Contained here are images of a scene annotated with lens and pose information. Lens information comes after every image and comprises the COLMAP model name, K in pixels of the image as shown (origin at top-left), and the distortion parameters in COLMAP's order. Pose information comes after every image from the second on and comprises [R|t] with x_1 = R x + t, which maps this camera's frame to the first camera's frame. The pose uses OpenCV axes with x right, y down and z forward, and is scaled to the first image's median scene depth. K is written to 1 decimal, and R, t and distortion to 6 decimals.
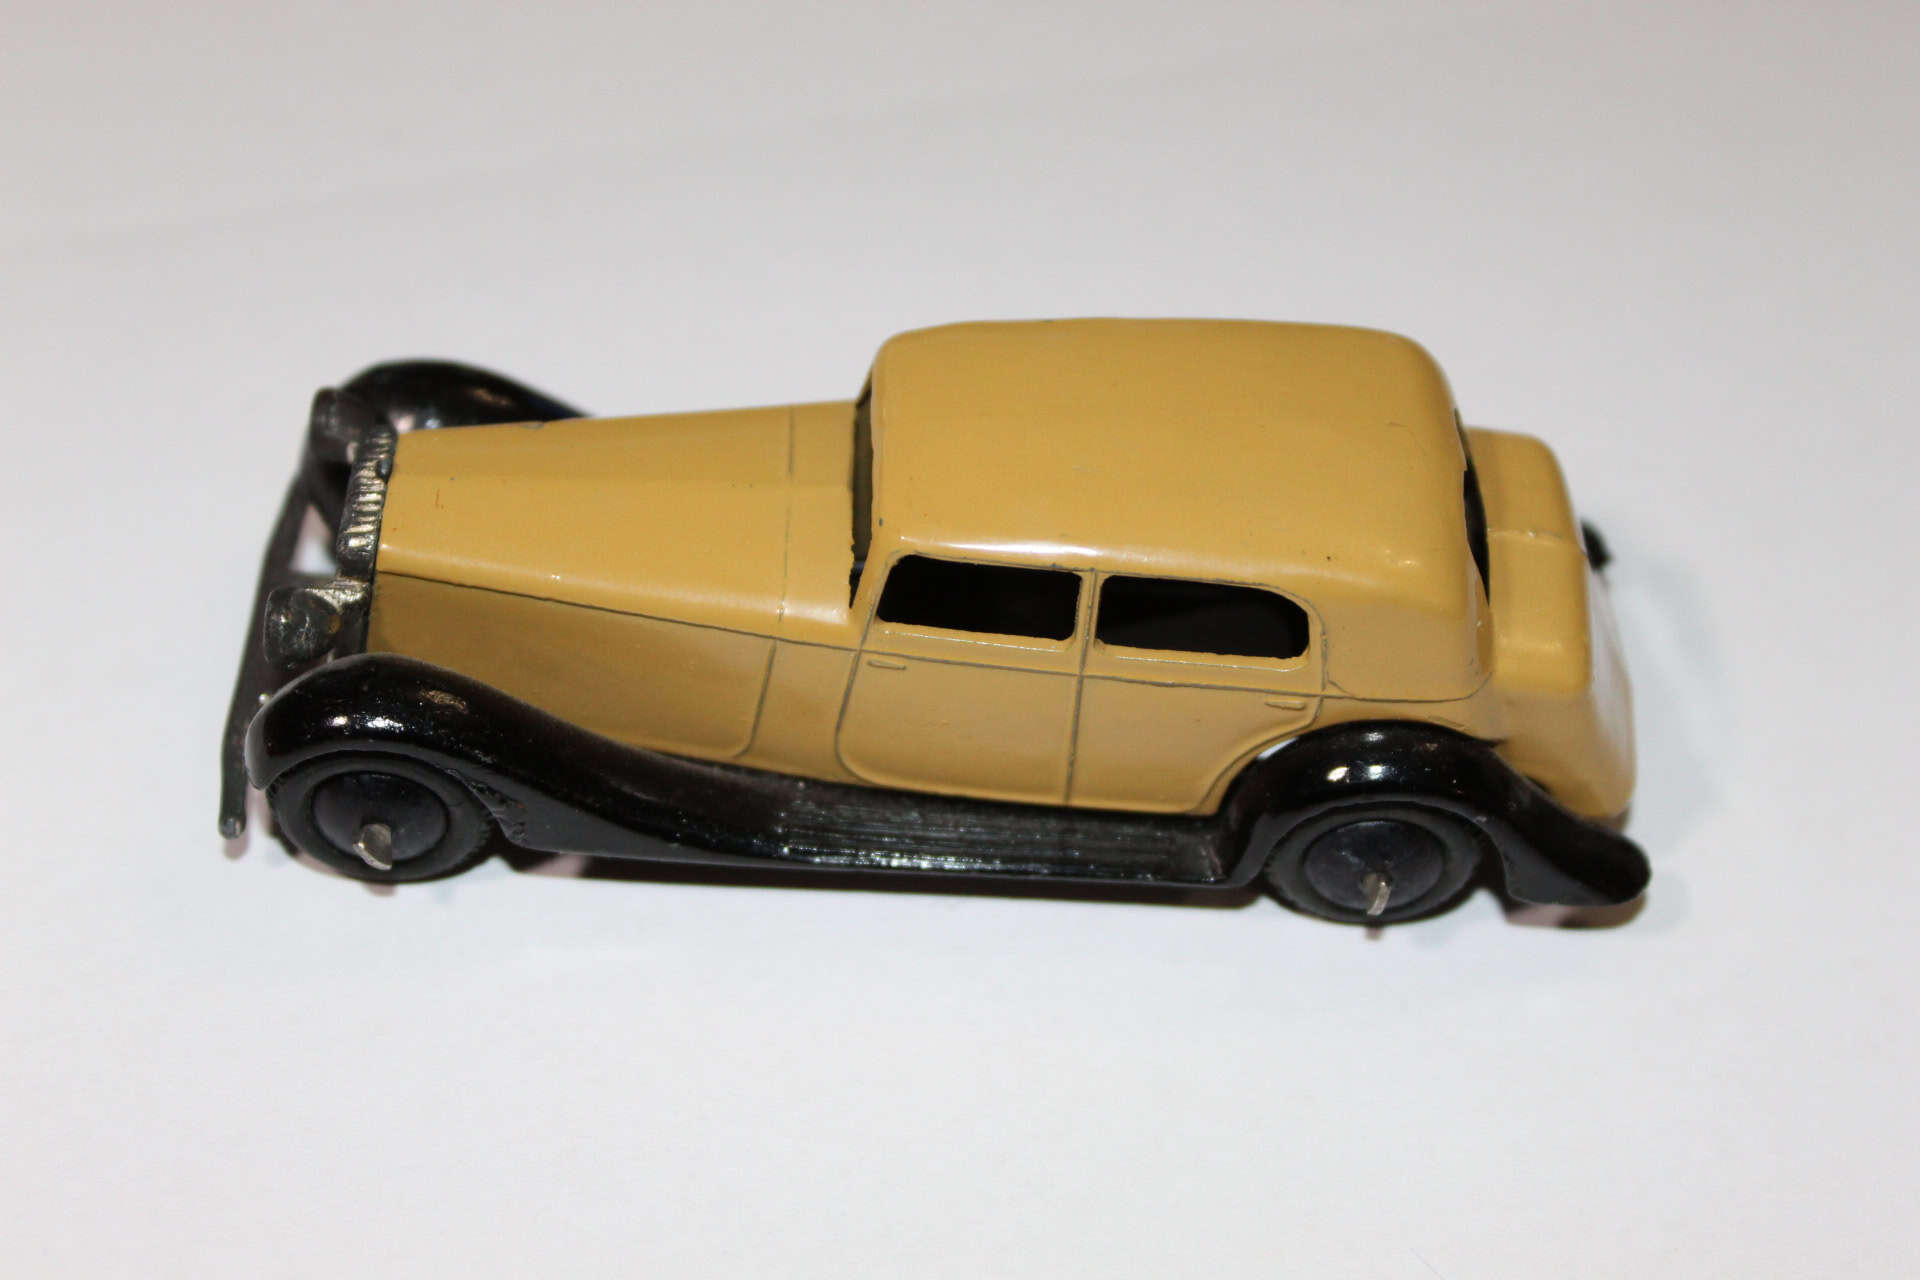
lens RADIAL K [[3683.4, 0, 960.0], [0, 3683.4, 640.0], [0, 0, 1]] dist [-0.073833, -0.091440]
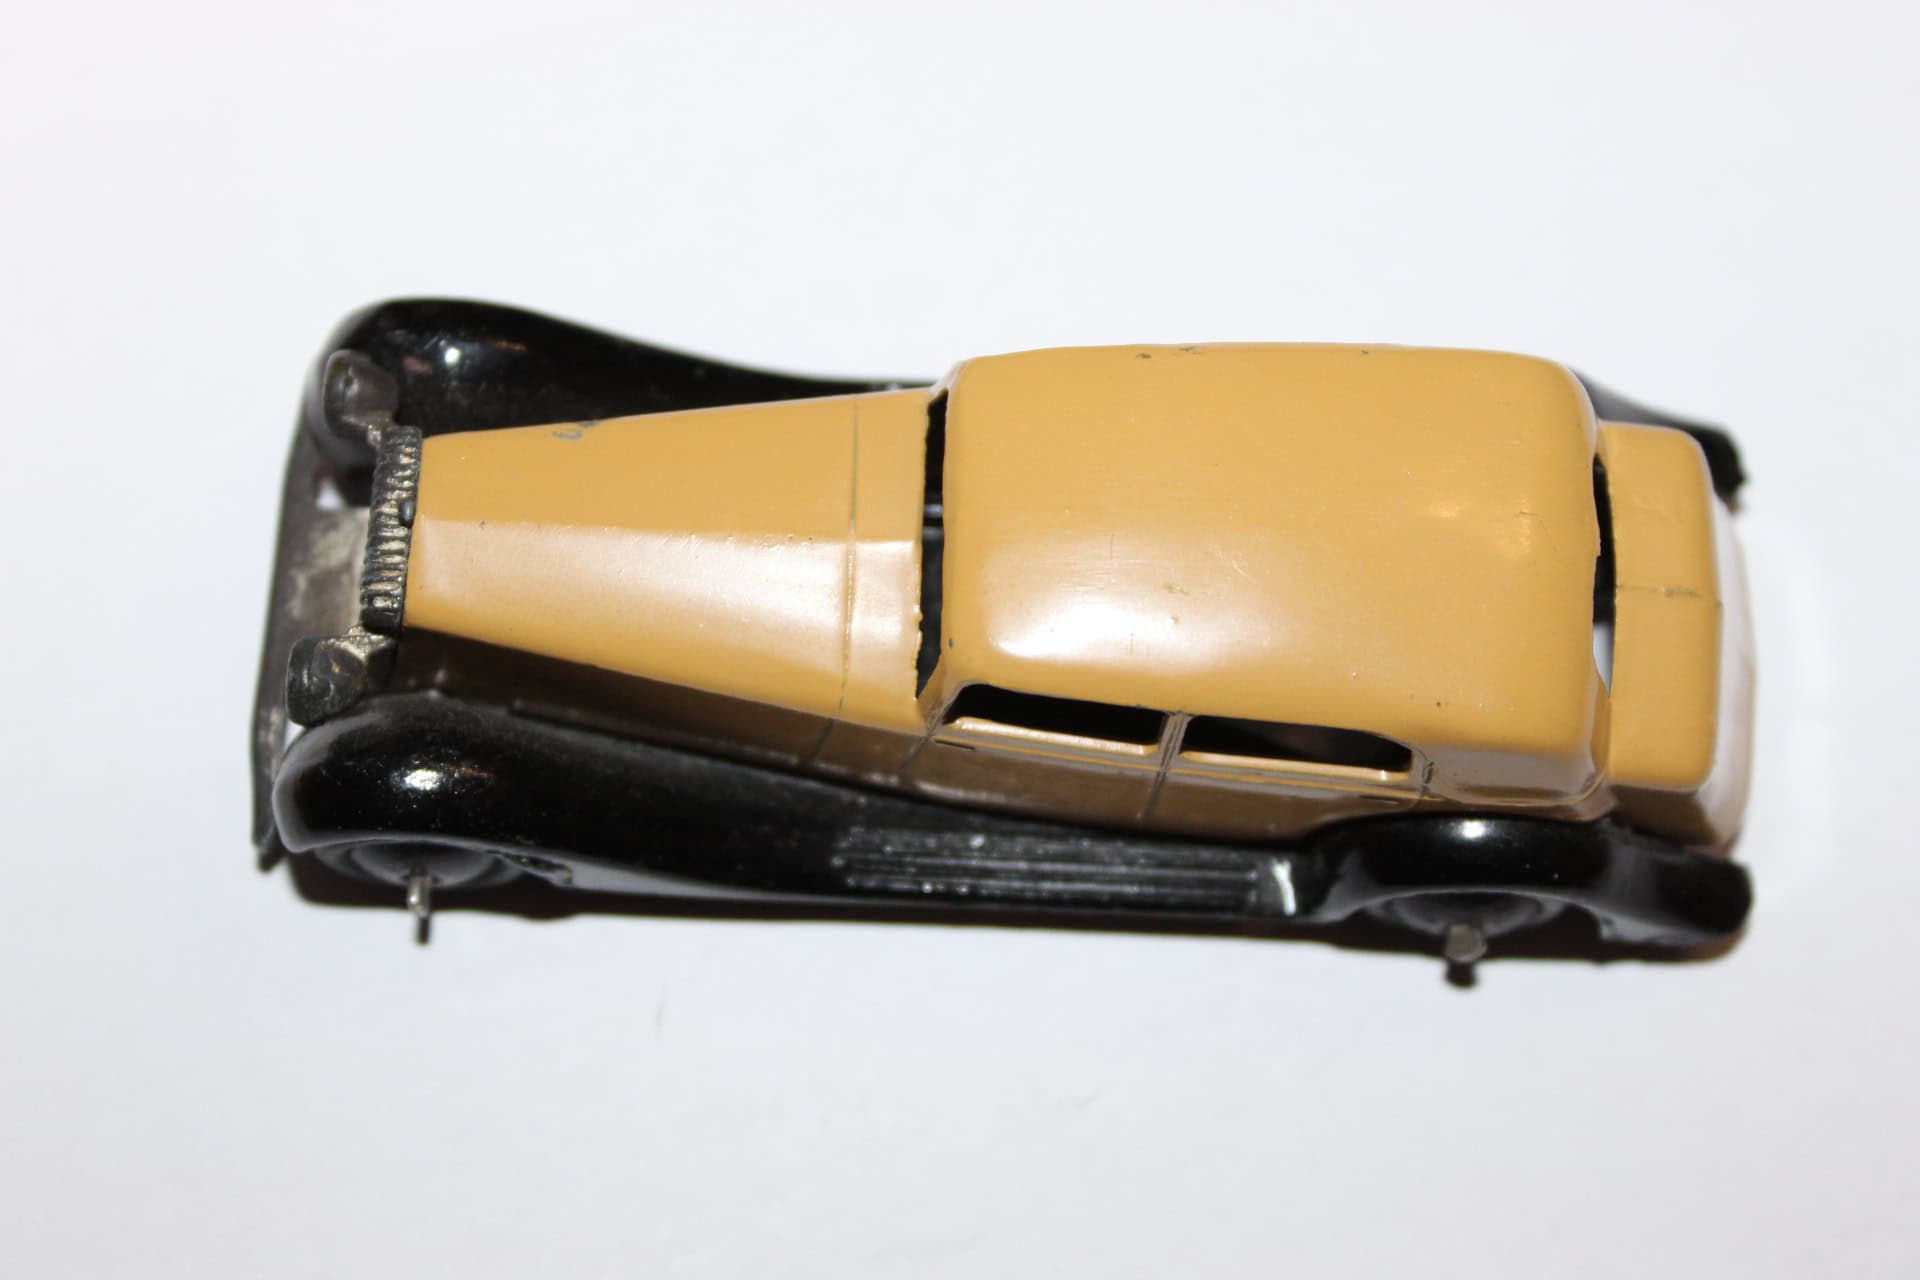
lens RADIAL K [[3683.4, 0, 960.0], [0, 3683.4, 640.0], [0, 0, 1]] dist [-0.073833, -0.091440]
pose [[0.999695, 0.021291, -0.012538, -0.007531], [-0.014794, 0.922201, 0.386428, -0.372511], [0.019790, -0.386125, 0.922234, 0.150059]]
